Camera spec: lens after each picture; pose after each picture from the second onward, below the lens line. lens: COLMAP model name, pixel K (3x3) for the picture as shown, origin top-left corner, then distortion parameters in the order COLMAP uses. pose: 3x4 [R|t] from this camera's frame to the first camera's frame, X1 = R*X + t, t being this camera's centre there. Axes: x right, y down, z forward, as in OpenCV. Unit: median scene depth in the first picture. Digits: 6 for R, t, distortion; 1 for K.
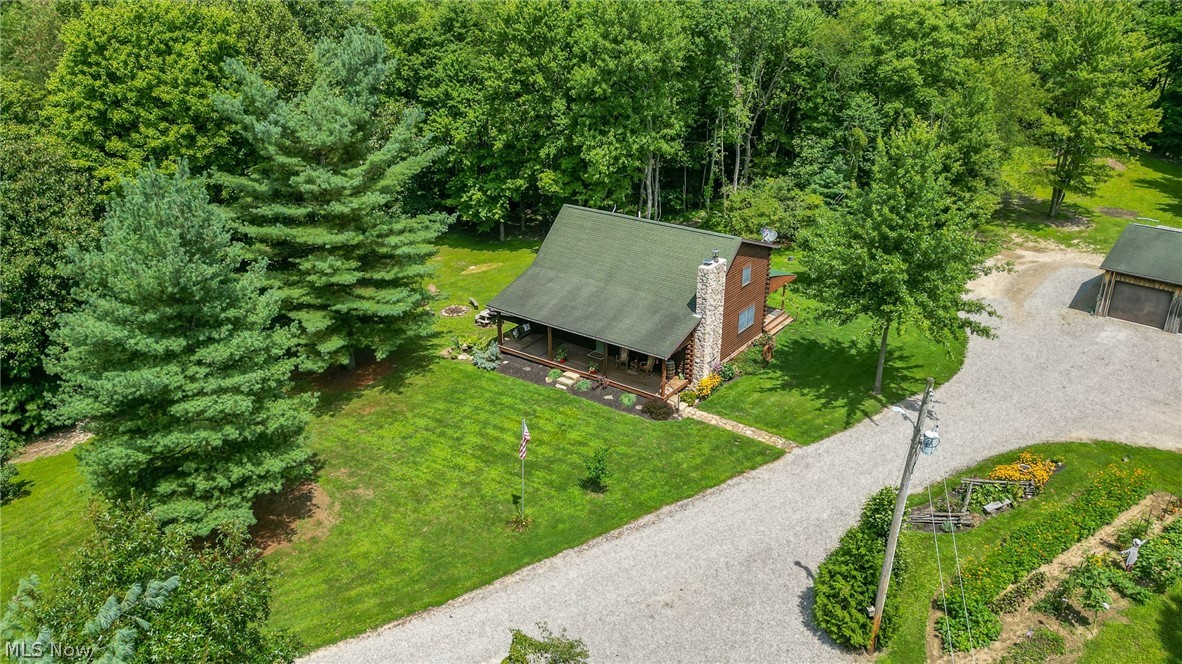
lens RADIAL K [[839.6, 0, 598.5], [0, 839.6, 337.7], [0, 0, 1]] dist [0.025400, -0.006850]
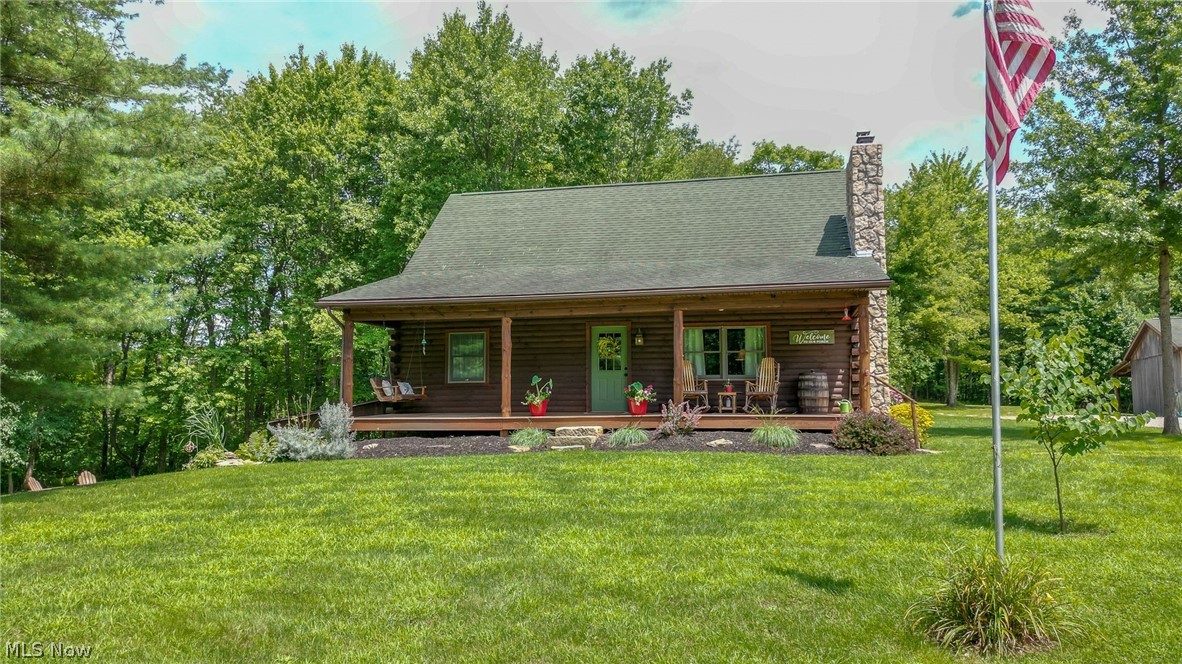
lens RADIAL K [[839.6, 0, 585.5], [0, 839.6, 324.5], [0, 0, 1]] dist [0.025400, -0.006850]
pose [[0.920451, 0.042860, 0.388500, -0.175978], [0.160418, 0.864969, -0.475494, 0.181410], [-0.356420, 0.499991, 0.789287, 0.646464]]
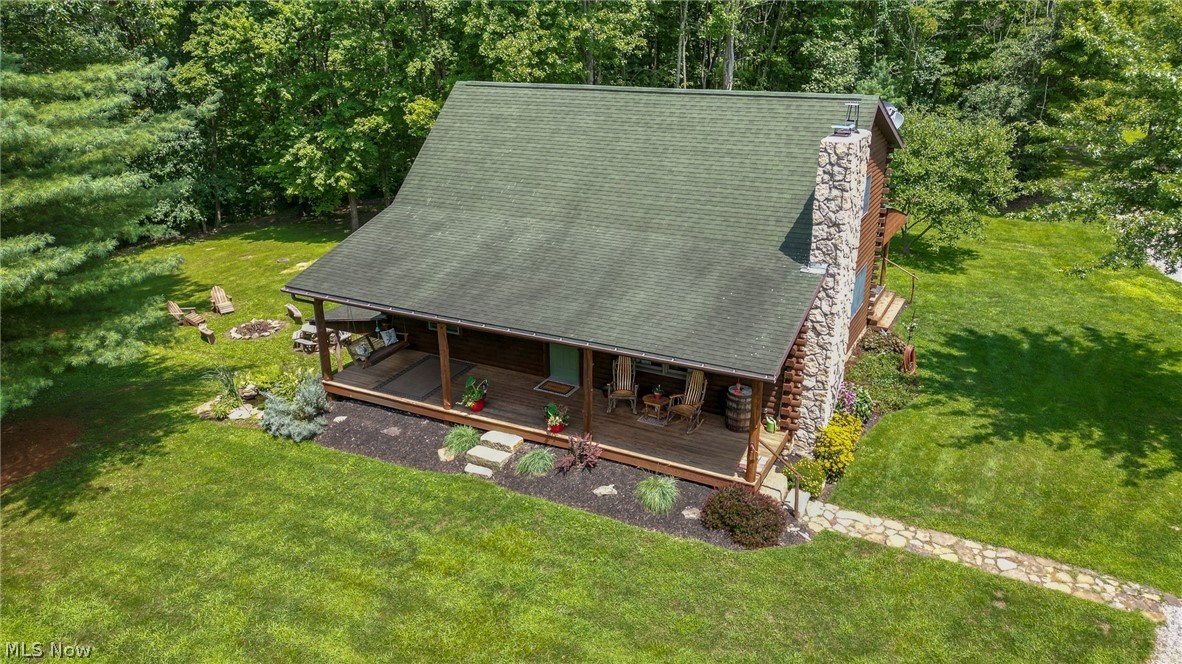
lens RADIAL K [[839.6, 0, 601.8], [0, 839.6, 324.6], [0, 0, 1]] dist [0.025400, -0.006850]
pose [[0.988669, -0.053224, 0.140361, -0.036624], [0.062900, 0.995873, -0.065429, 0.017732], [-0.136300, 0.073516, 0.987936, 0.553325]]
